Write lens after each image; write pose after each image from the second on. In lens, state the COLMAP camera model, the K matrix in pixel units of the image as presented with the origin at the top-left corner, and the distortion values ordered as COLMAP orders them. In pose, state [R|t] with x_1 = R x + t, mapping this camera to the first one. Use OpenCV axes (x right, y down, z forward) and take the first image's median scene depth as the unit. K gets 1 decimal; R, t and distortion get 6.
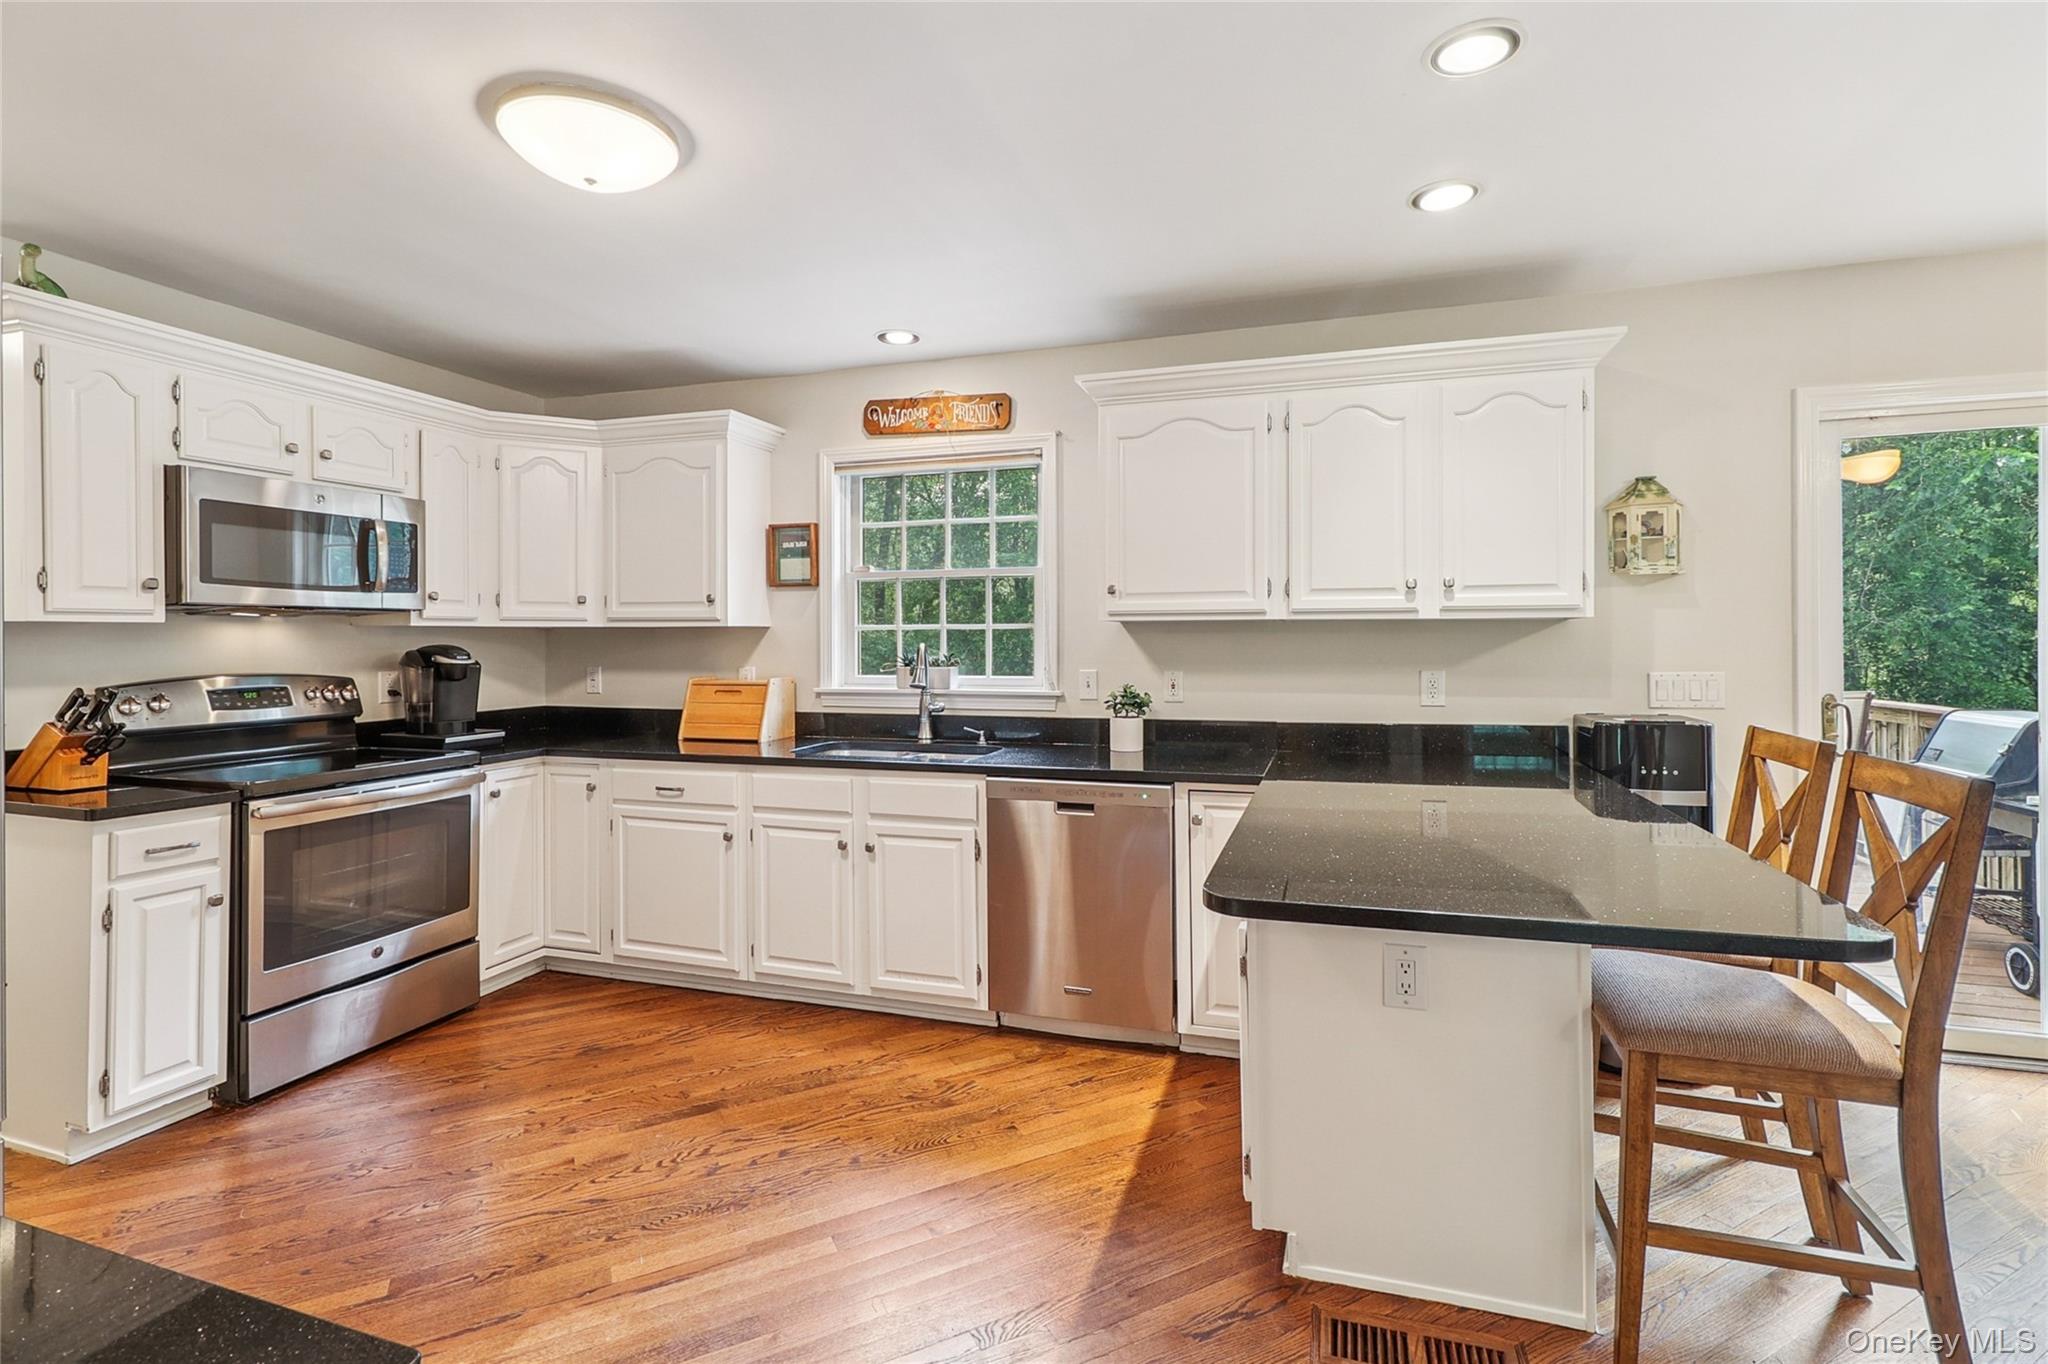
lens RADIAL K [[941.3, 0, 1032.6], [0, 941.3, 643.3], [0, 0, 1]] dist [0.002429, -0.000451]
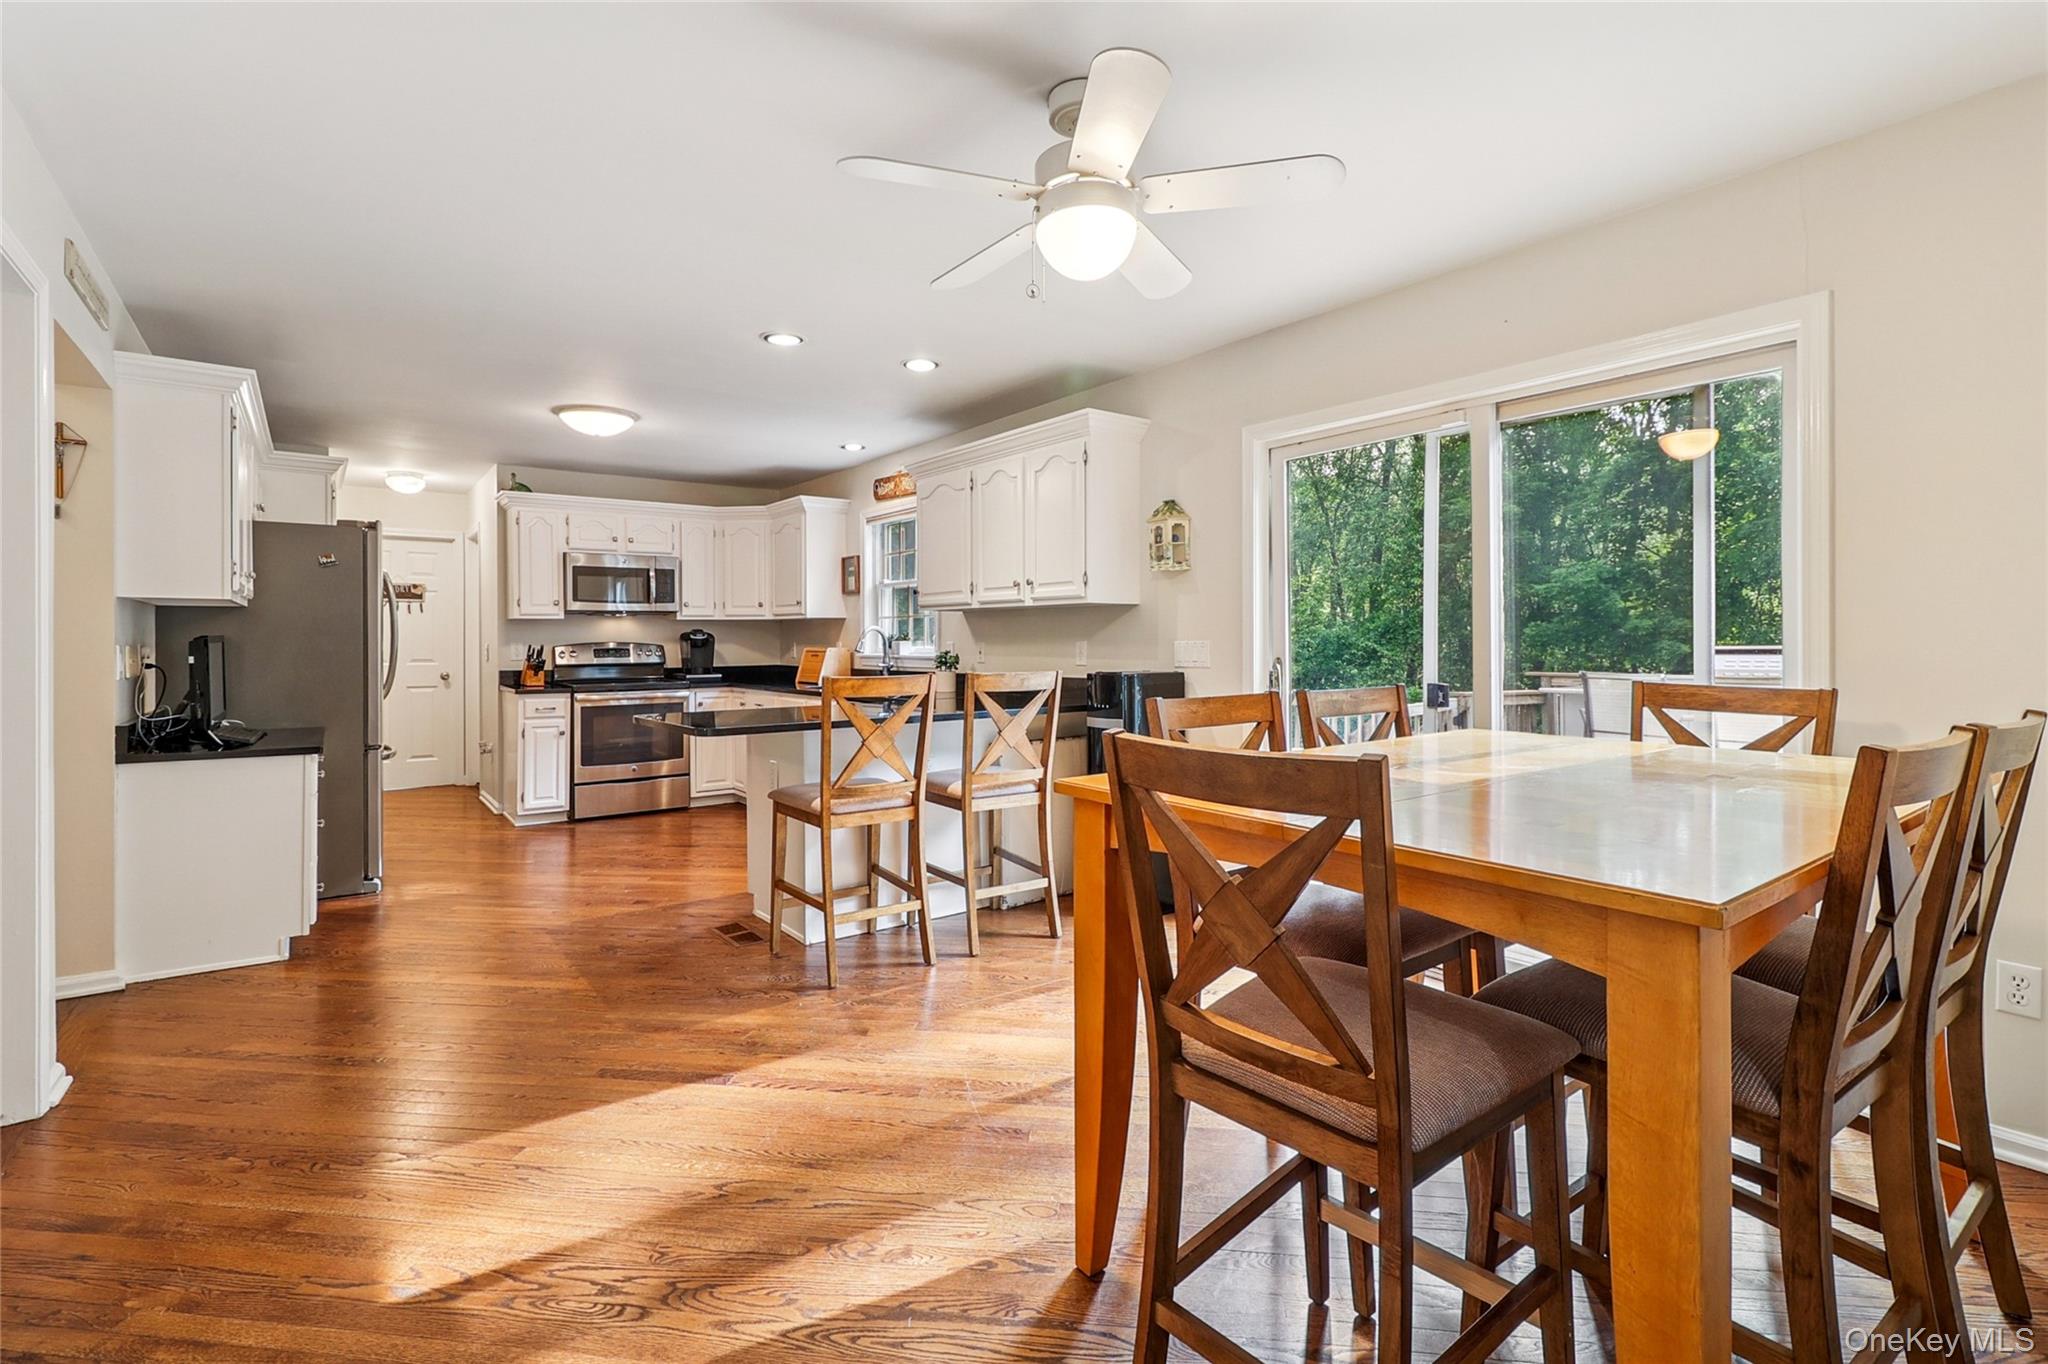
lens RADIAL K [[941.3, 0, 1032.6], [0, 941.3, 643.3], [0, 0, 1]] dist [0.002429, -0.000451]
pose [[0.823729, 0.000811, -0.566983, 1.096842], [0.002660, 0.999982, 0.005294, 0.023081], [0.566977, -0.005869, 0.823712, -0.225702]]
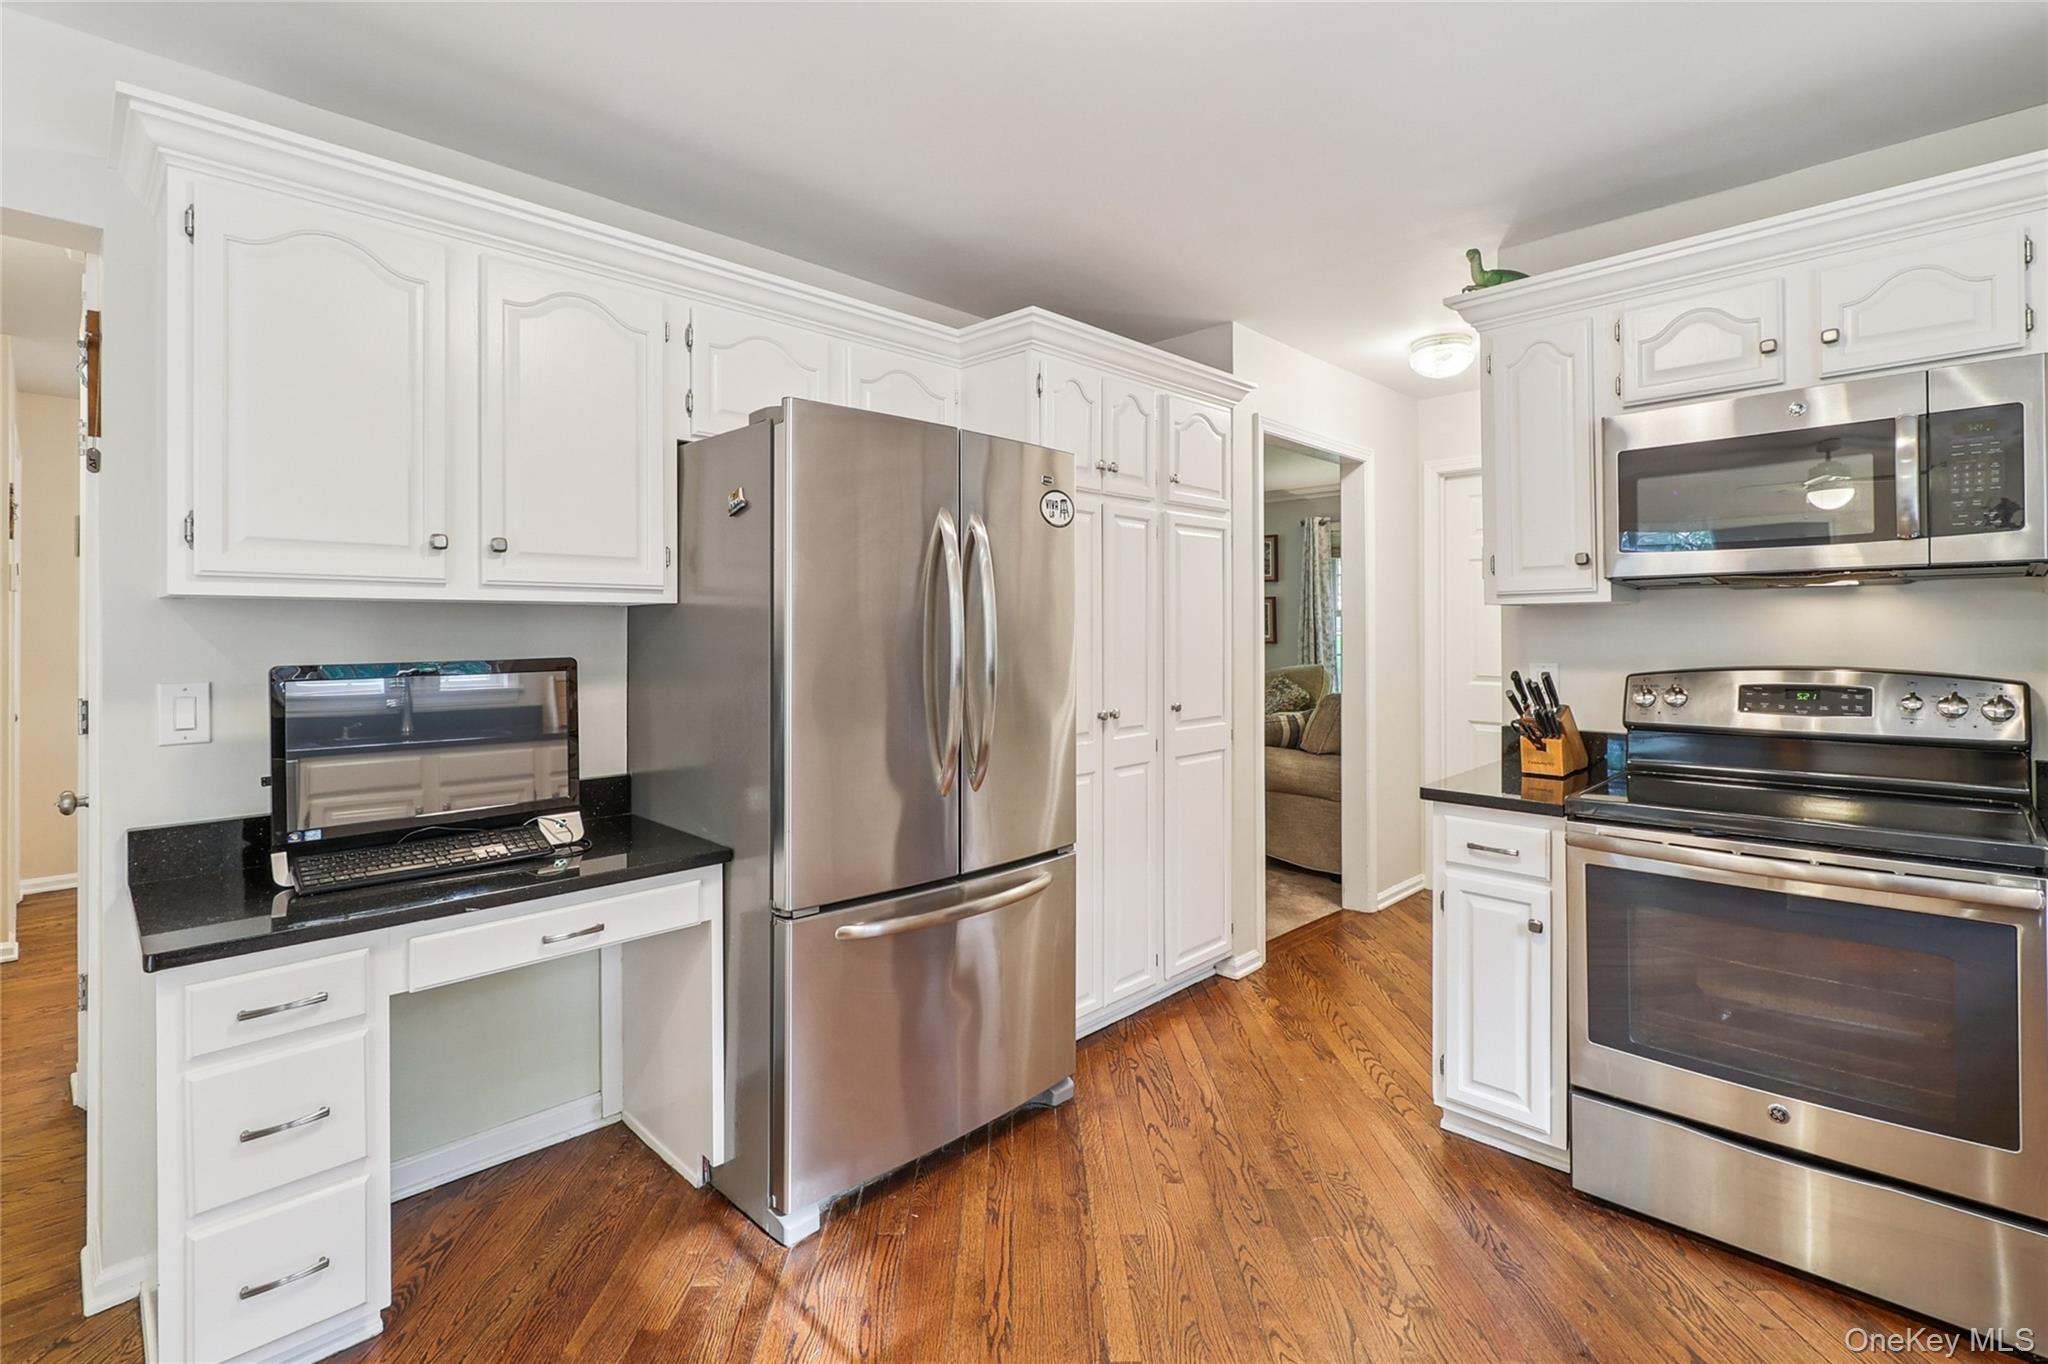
lens RADIAL K [[946.3, 0, 1025.6], [0, 946.3, 616.5], [0, 0, 1]] dist [0.000661, -0.000161]
pose [[-0.446765, -0.005137, -0.894637, 0.077409], [0.006059, 0.999943, -0.008768, -0.002849], [0.894631, -0.009338, -0.446708, 0.708335]]
